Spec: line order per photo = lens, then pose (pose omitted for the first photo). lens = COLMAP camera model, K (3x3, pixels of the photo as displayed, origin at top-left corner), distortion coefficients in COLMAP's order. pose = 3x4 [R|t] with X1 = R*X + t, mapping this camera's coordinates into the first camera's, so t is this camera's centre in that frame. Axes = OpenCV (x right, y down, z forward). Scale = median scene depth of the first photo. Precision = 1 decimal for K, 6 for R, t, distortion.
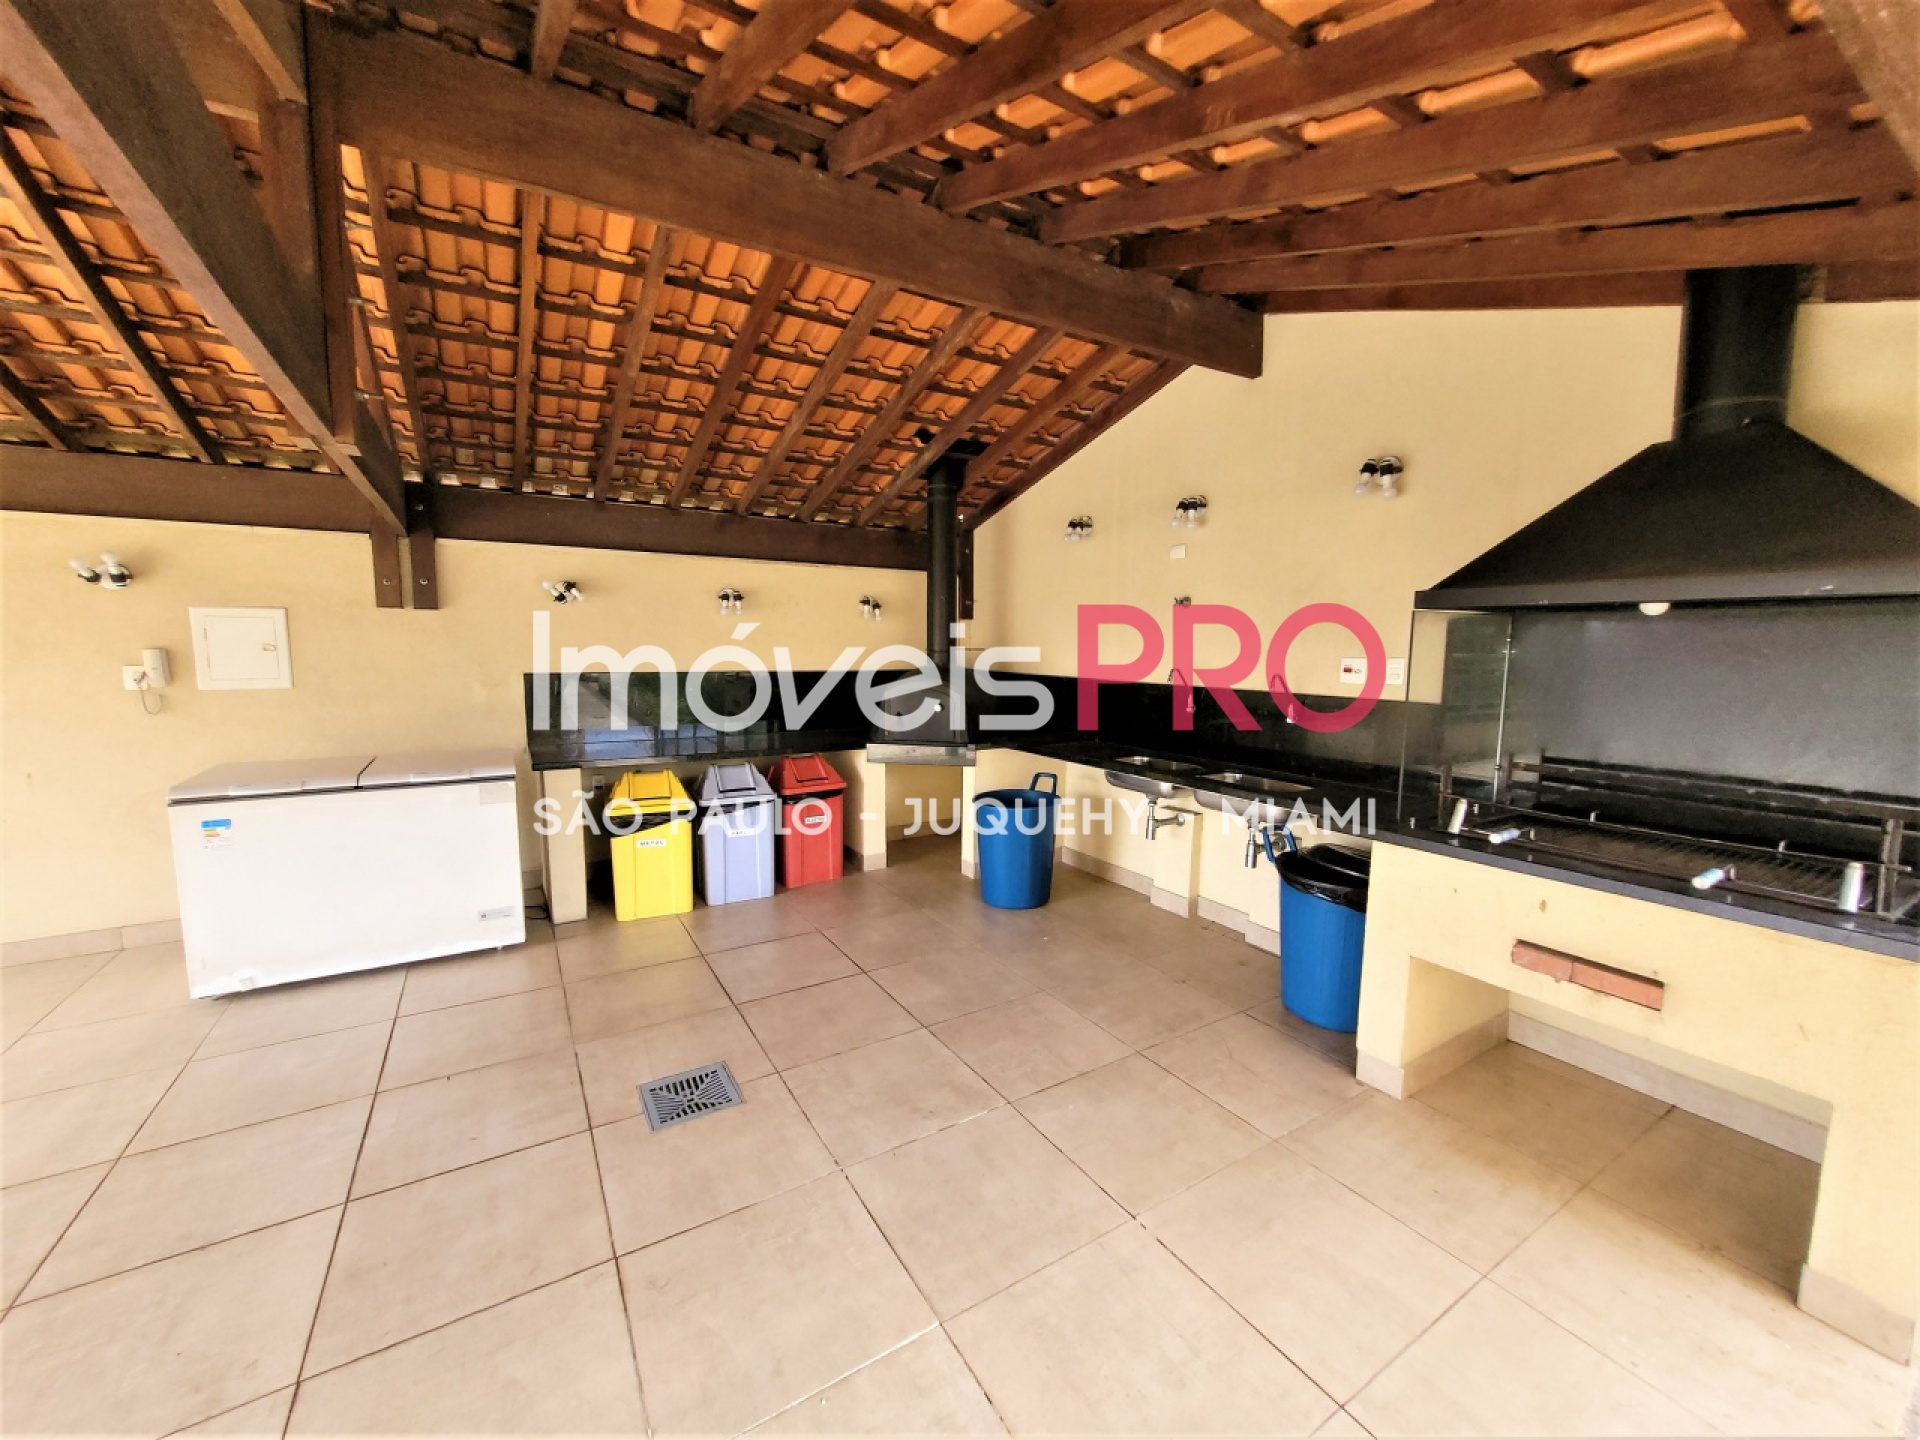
lens RADIAL K [[744.2, 0, 960.0], [0, 744.2, 720.0], [0, 0, 1]] dist [-0.000599, -0.000100]
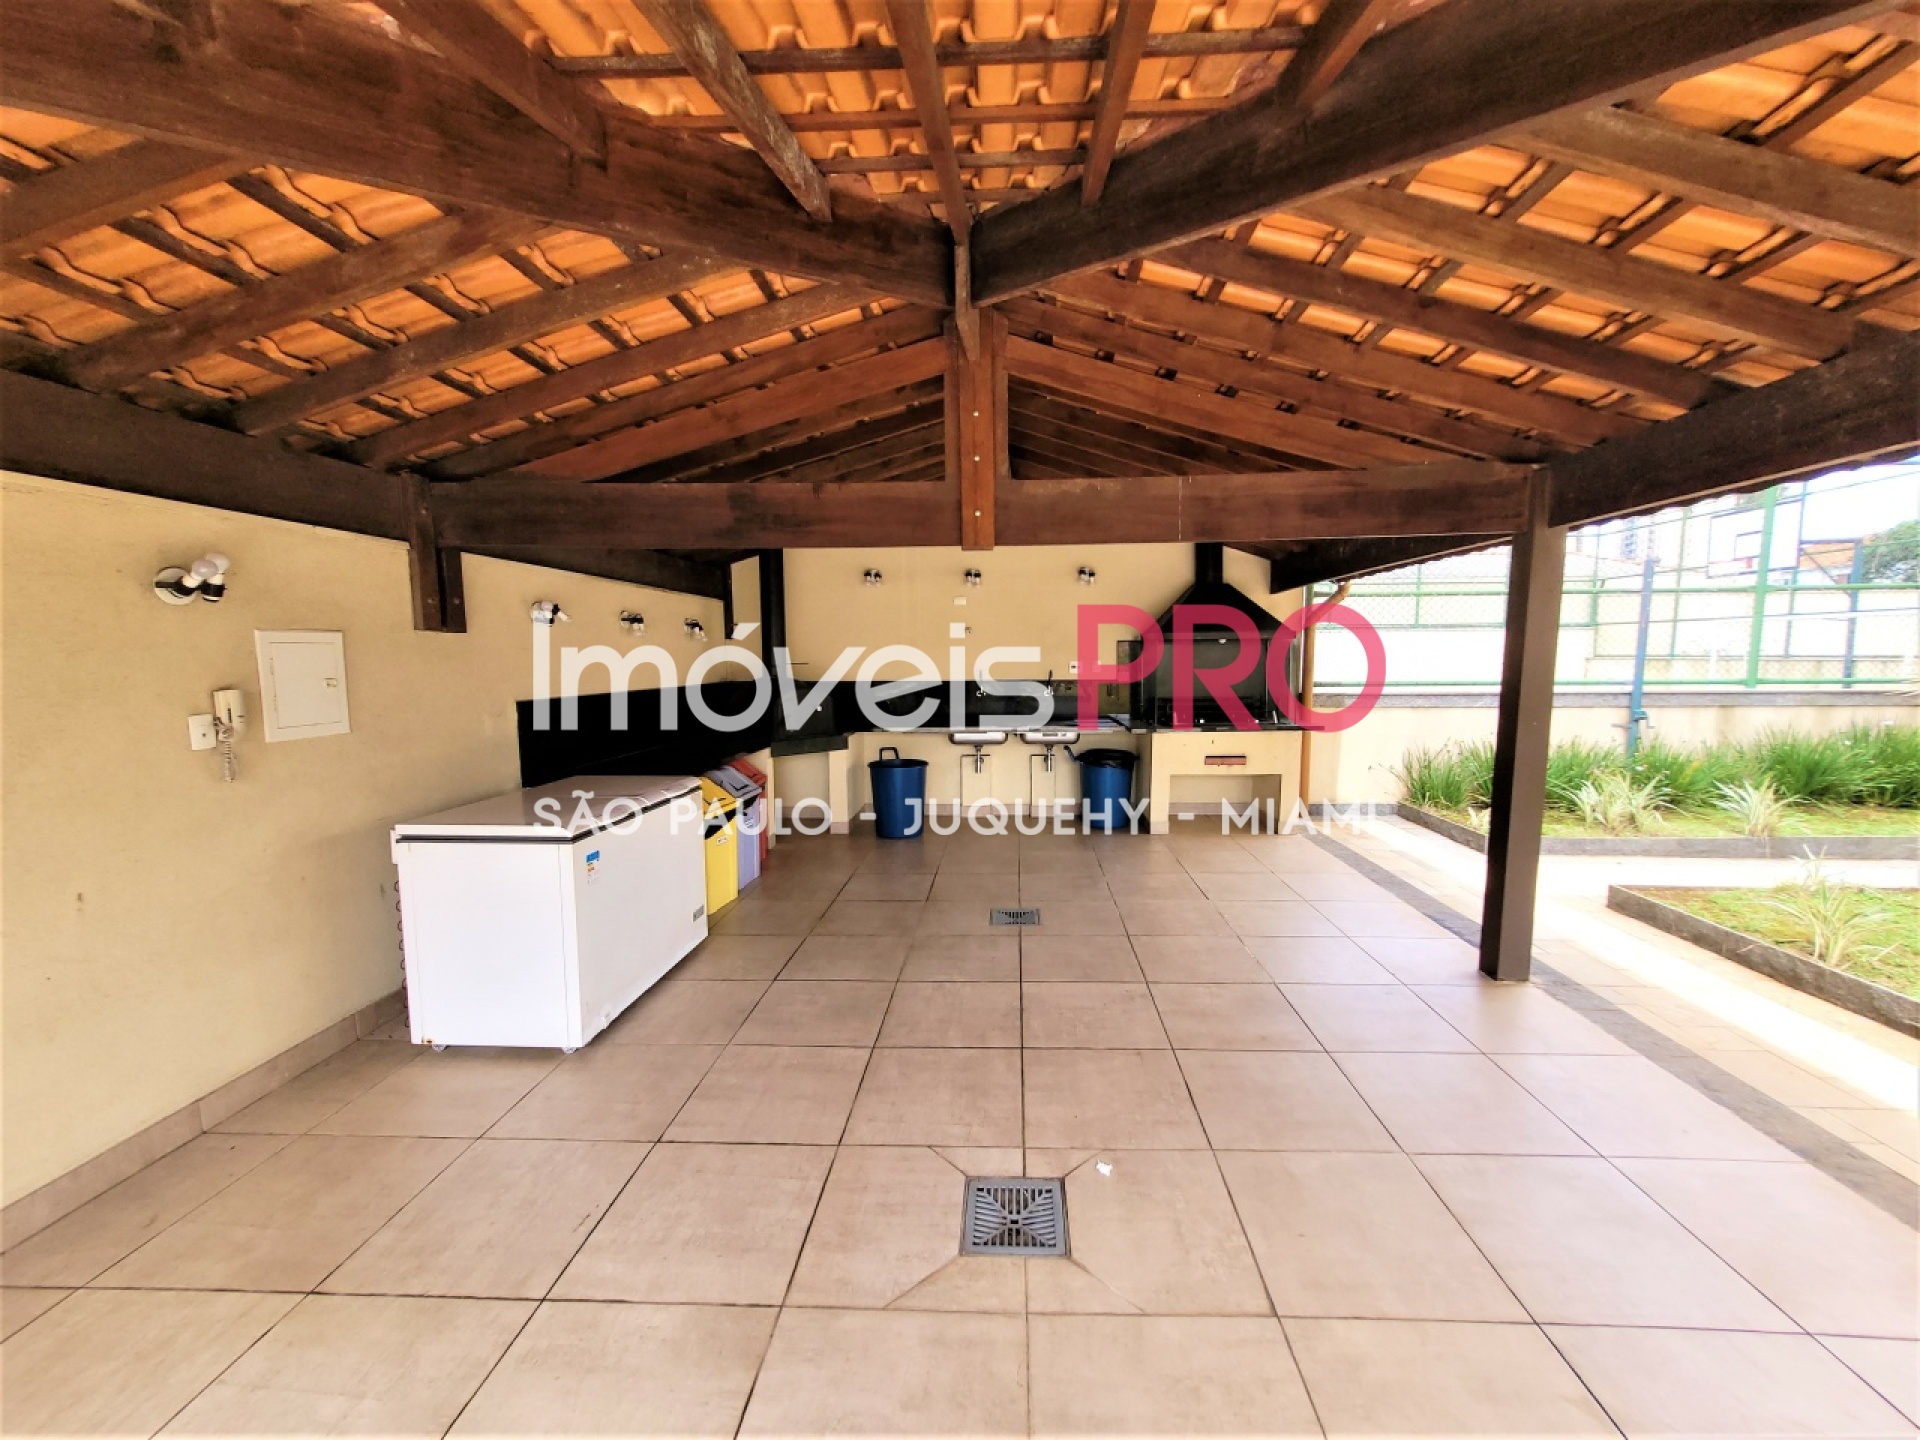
lens RADIAL K [[792.2, 0, 960.0], [0, 792.2, 720.0], [0, 0, 1]] dist [0.019558, 0.000091]
pose [[0.583705, -0.083839, 0.807626, -1.262761], [0.098819, 0.994596, 0.031827, -0.020884], [-0.805930, 0.061231, 0.588836, -0.015495]]
